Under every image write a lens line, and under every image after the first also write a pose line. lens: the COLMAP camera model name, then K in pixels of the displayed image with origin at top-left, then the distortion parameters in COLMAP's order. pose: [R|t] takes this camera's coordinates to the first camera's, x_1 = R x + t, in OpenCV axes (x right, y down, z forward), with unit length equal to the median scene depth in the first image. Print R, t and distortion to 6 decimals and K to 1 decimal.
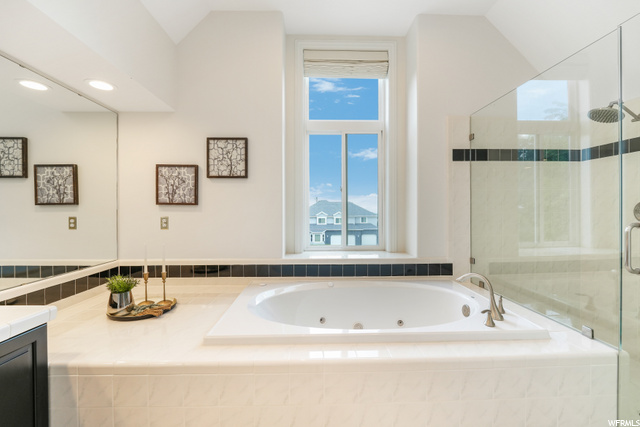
lens RADIAL K [[265.3, 0, 318.3], [0, 265.3, 211.0], [0, 0, 1]] dist [0.002118, -0.001819]
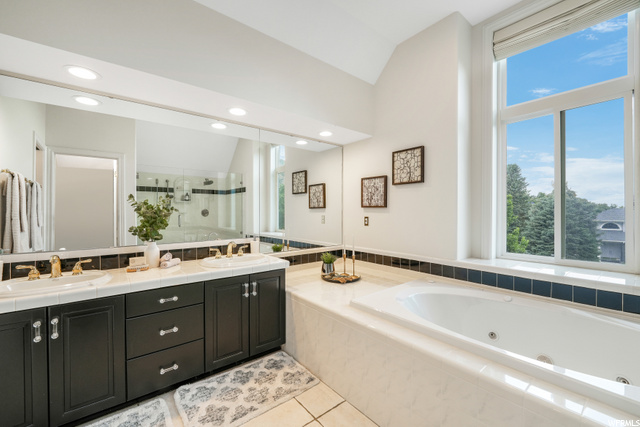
lens RADIAL K [[265.3, 0, 328.4], [0, 265.3, 212.9], [0, 0, 1]] dist [0.002118, -0.001819]
pose [[0.627552, 0.004947, -0.778559, 0.358053], [-0.003046, 0.999988, 0.003898, -0.001504], [0.778569, -0.000075, 0.627559, 0.006430]]
